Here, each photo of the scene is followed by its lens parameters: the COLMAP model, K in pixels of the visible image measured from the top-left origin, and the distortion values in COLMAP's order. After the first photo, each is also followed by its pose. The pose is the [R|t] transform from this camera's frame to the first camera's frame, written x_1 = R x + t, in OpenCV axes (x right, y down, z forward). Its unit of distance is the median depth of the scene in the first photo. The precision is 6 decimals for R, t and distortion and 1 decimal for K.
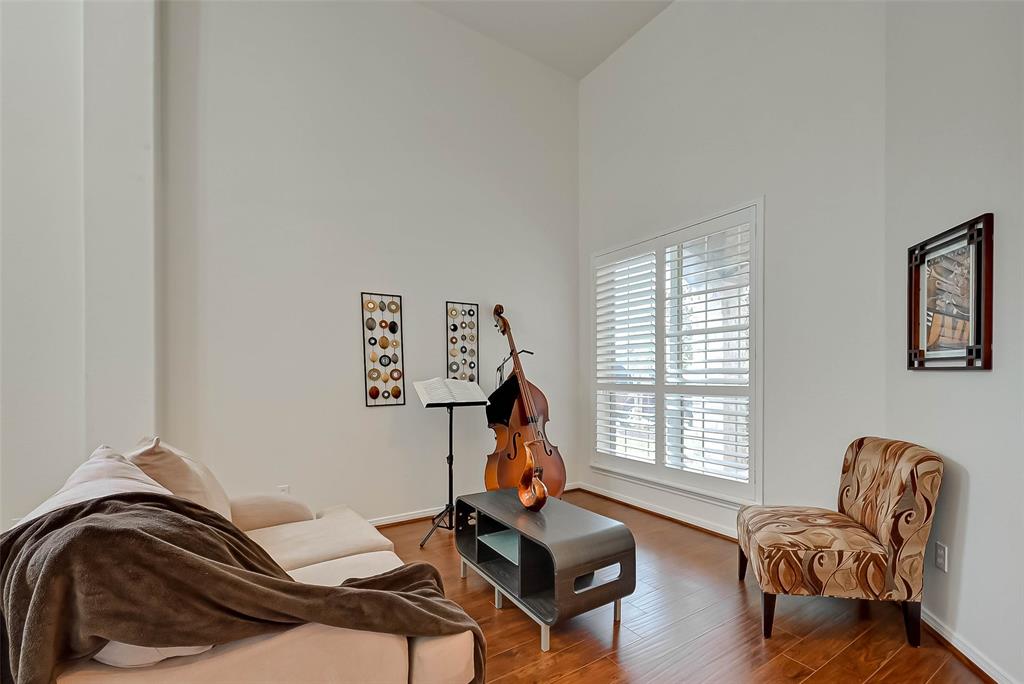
lens RADIAL K [[415.6, 0, 513.5], [0, 415.6, 375.7], [0, 0, 1]] dist [-0.001594, -0.000116]
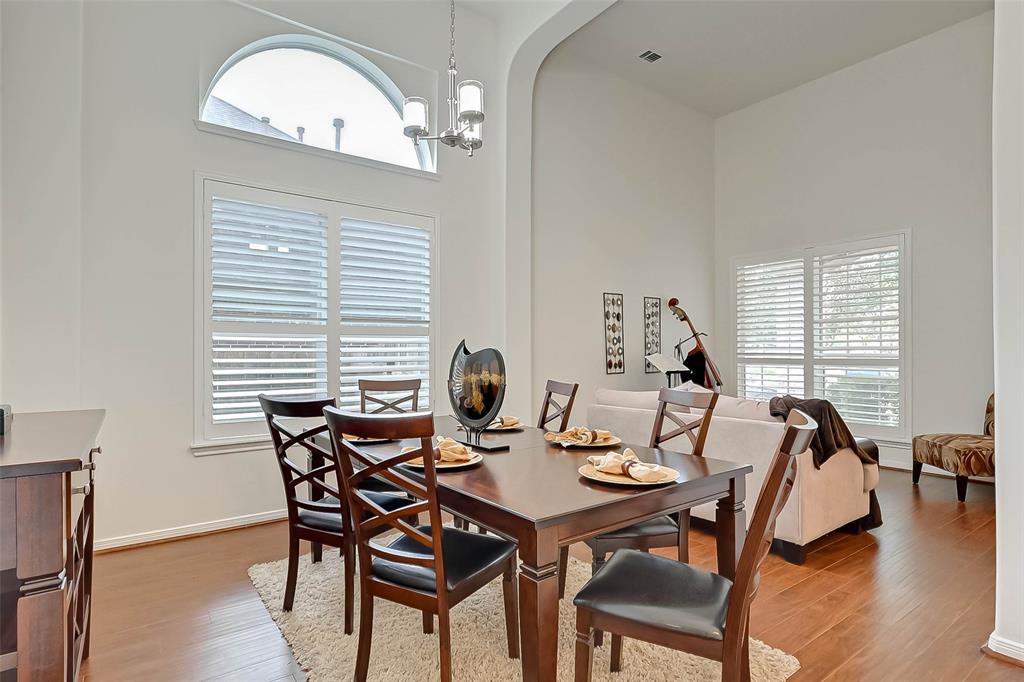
lens RADIAL K [[415.6, 0, 510.2], [0, 415.6, 349.0], [0, 0, 1]] dist [-0.001594, -0.000116]
pose [[0.999454, -0.002592, -0.032931, -0.603515], [0.002292, 0.999956, -0.009148, 0.001997], [0.032953, 0.009067, 0.999416, -0.395488]]
